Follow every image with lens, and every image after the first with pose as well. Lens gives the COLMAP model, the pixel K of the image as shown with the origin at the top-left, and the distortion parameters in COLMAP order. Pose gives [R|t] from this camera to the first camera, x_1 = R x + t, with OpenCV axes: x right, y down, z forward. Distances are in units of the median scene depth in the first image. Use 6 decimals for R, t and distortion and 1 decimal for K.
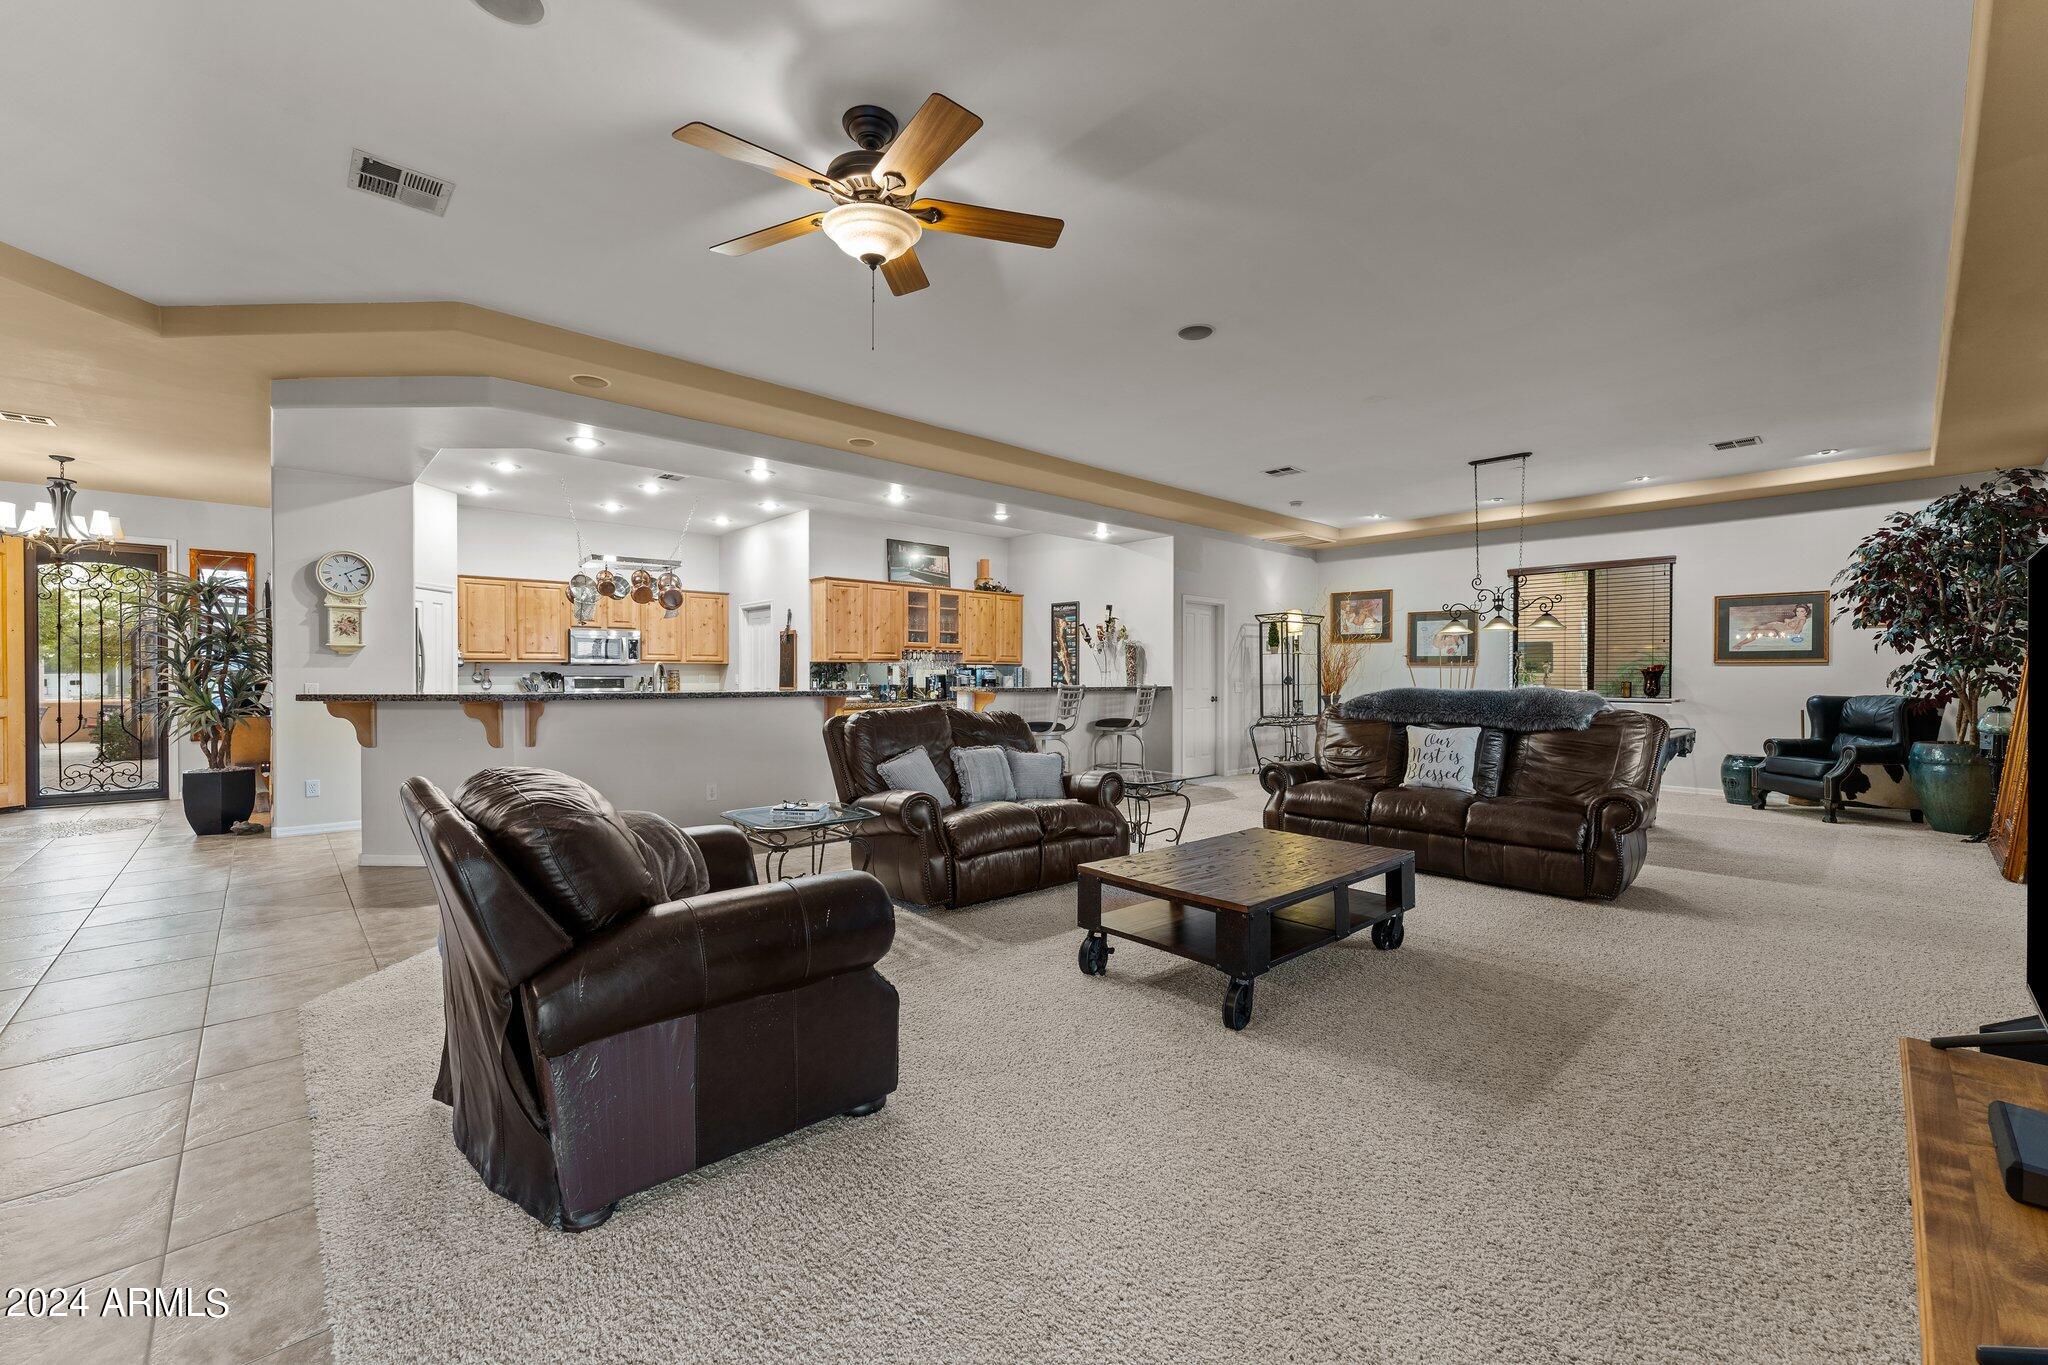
lens RADIAL K [[813.8, 0, 1026.4], [0, 813.8, 681.5], [0, 0, 1]] dist [0.000893, 0.000540]
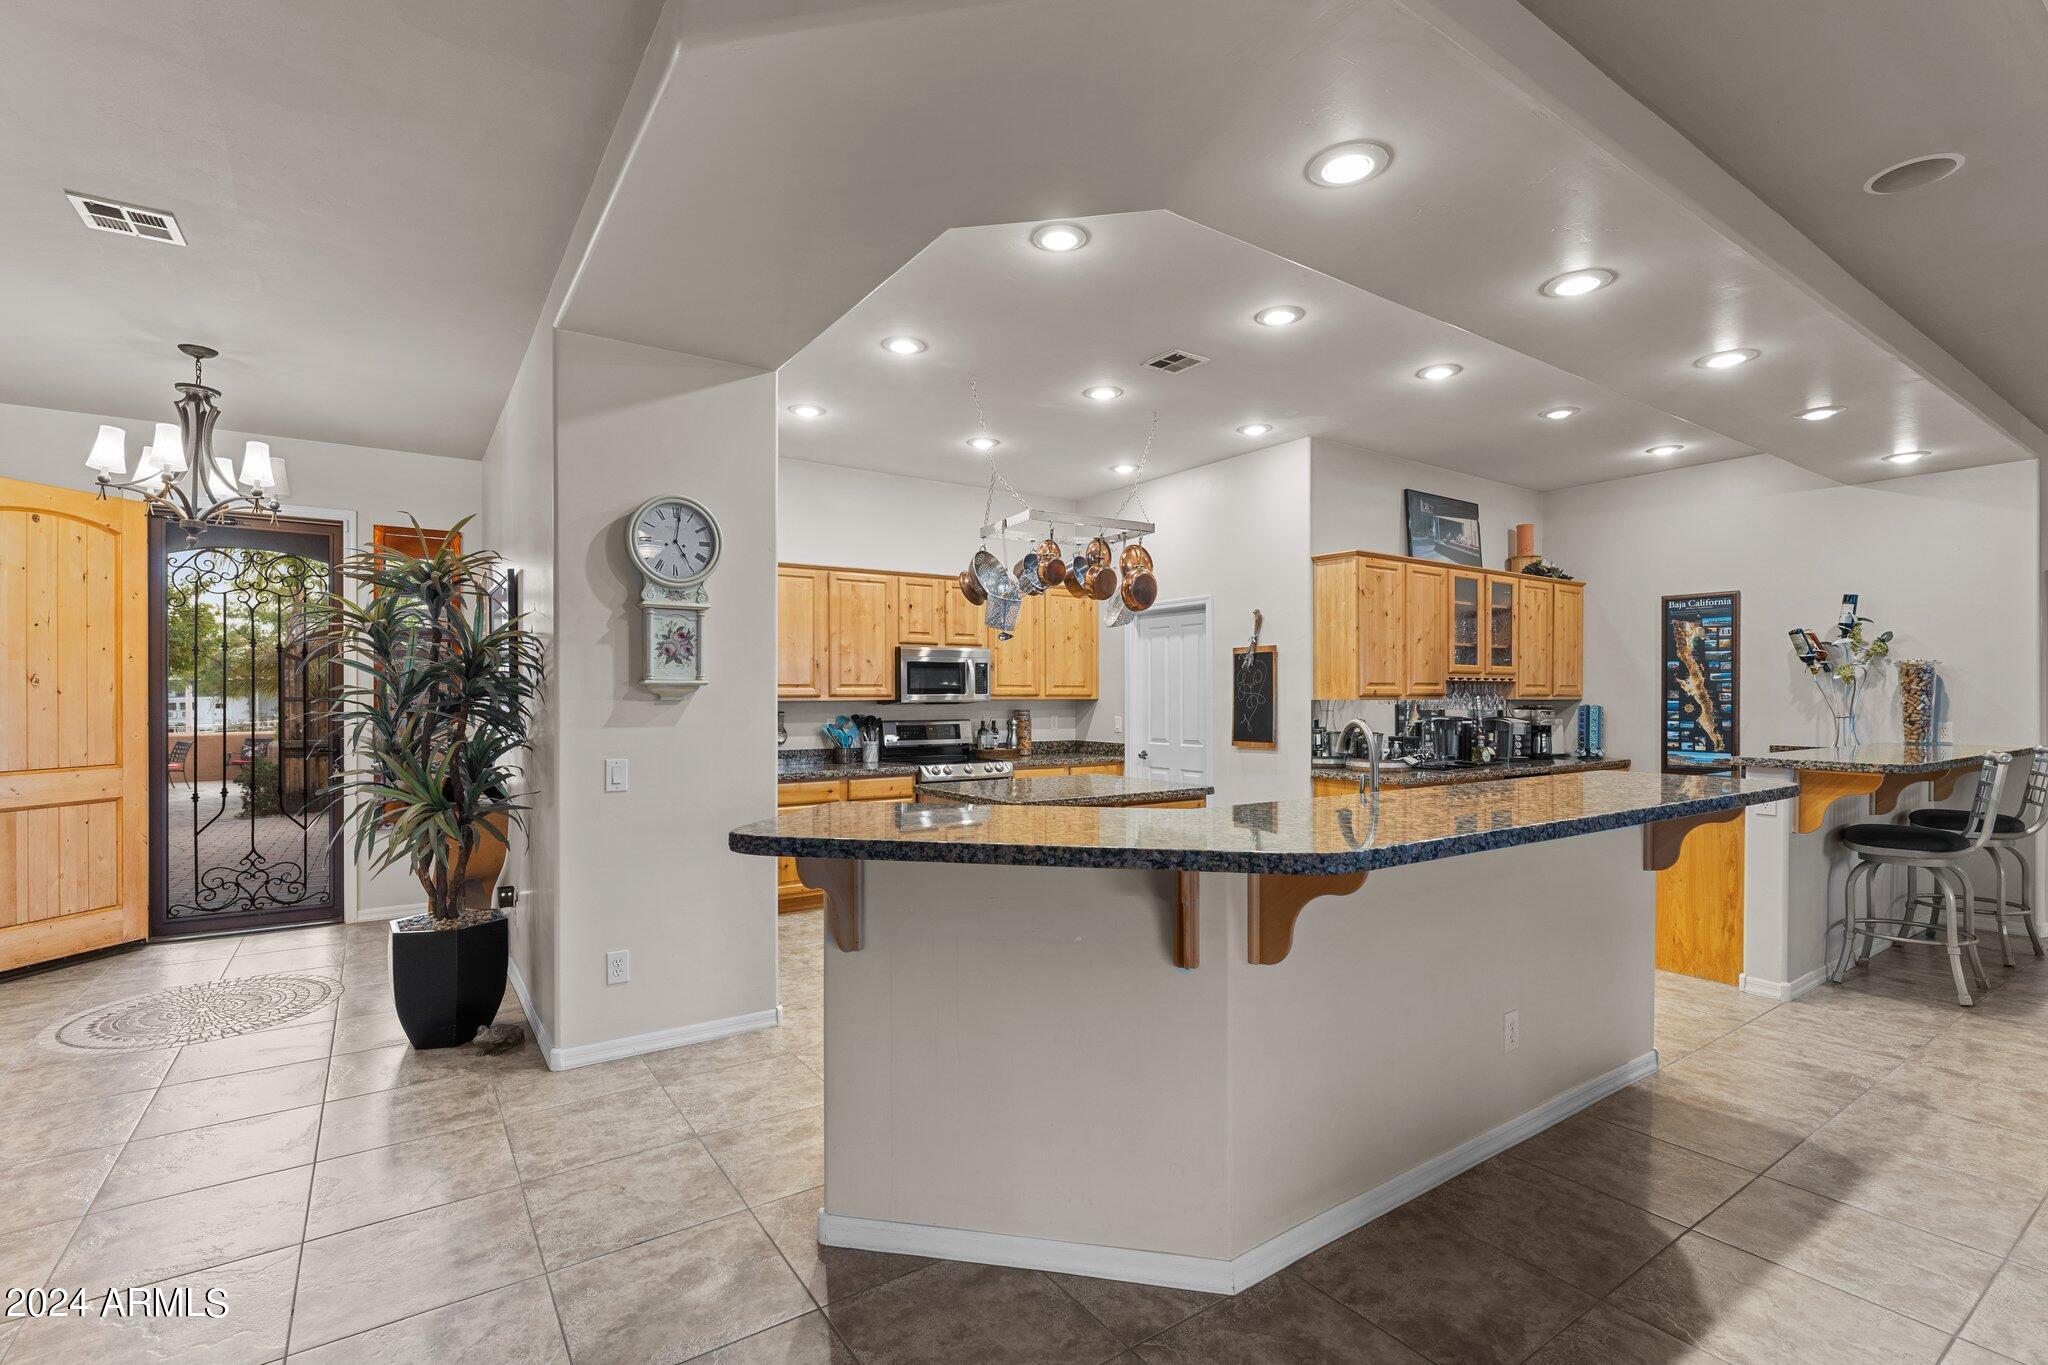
lens RADIAL K [[924.3, 0, 1027.4], [0, 924.3, 695.3], [0, 0, 1]] dist [-0.002747, -0.000192]
pose [[0.989785, -0.000774, -0.142564, -0.493437], [-0.000319, 0.999971, -0.007644, -0.029945], [0.142565, 0.007612, 0.989756, 0.425984]]
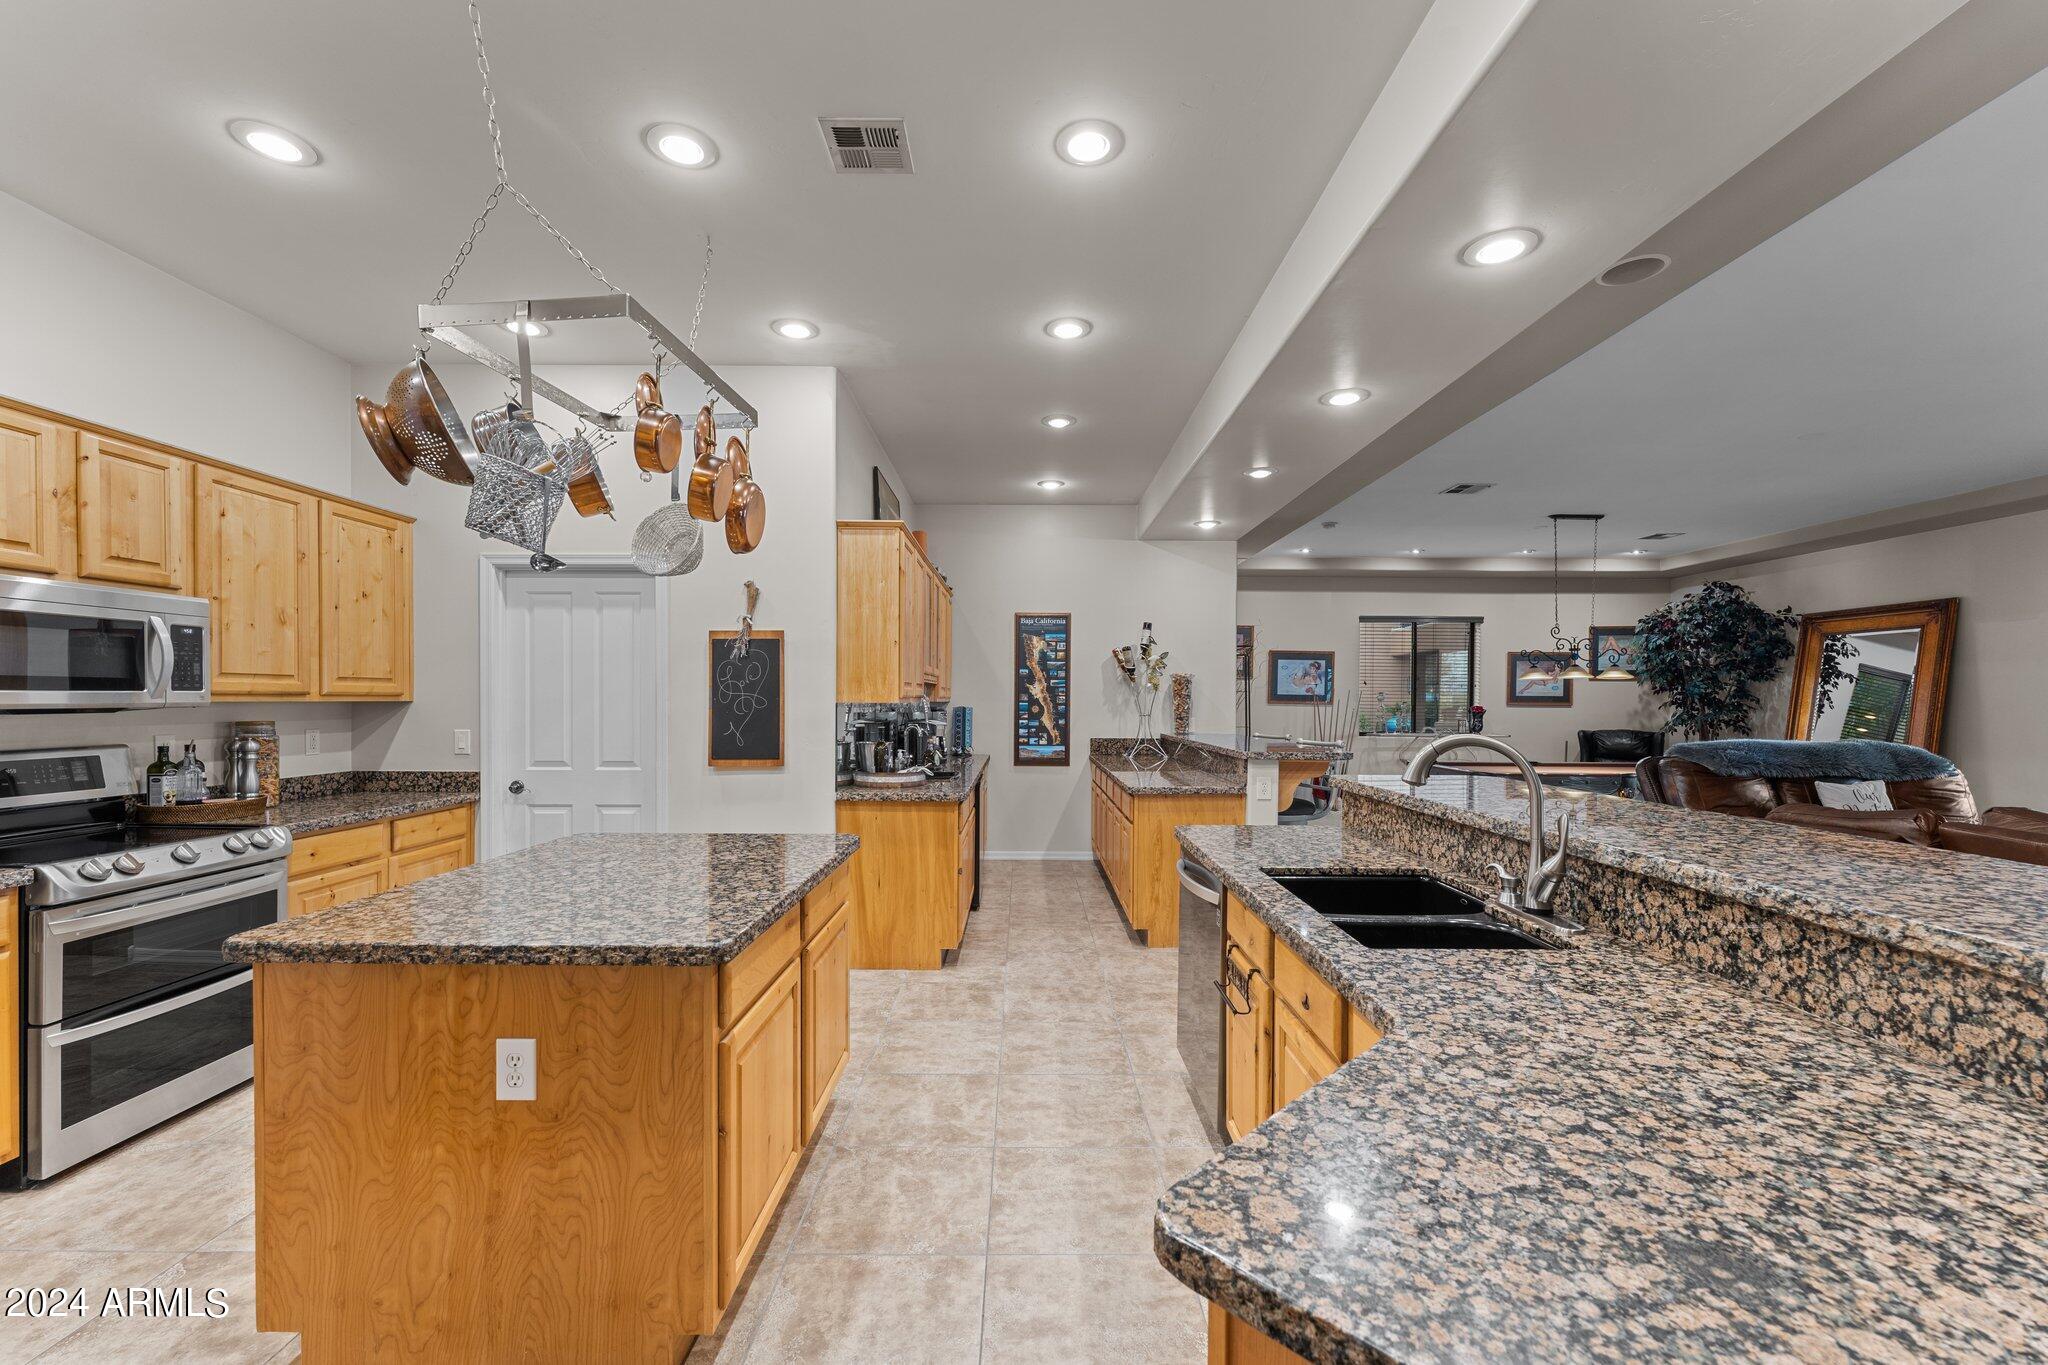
lens RADIAL K [[813.8, 0, 1016.2], [0, 813.8, 706.8], [0, 0, 1]] dist [0.000893, 0.000540]
pose [[0.682473, -0.005106, 0.730893, -0.704160], [0.001597, 0.999984, 0.005494, -0.032362], [-0.730909, -0.002582, 0.682470, 0.814409]]
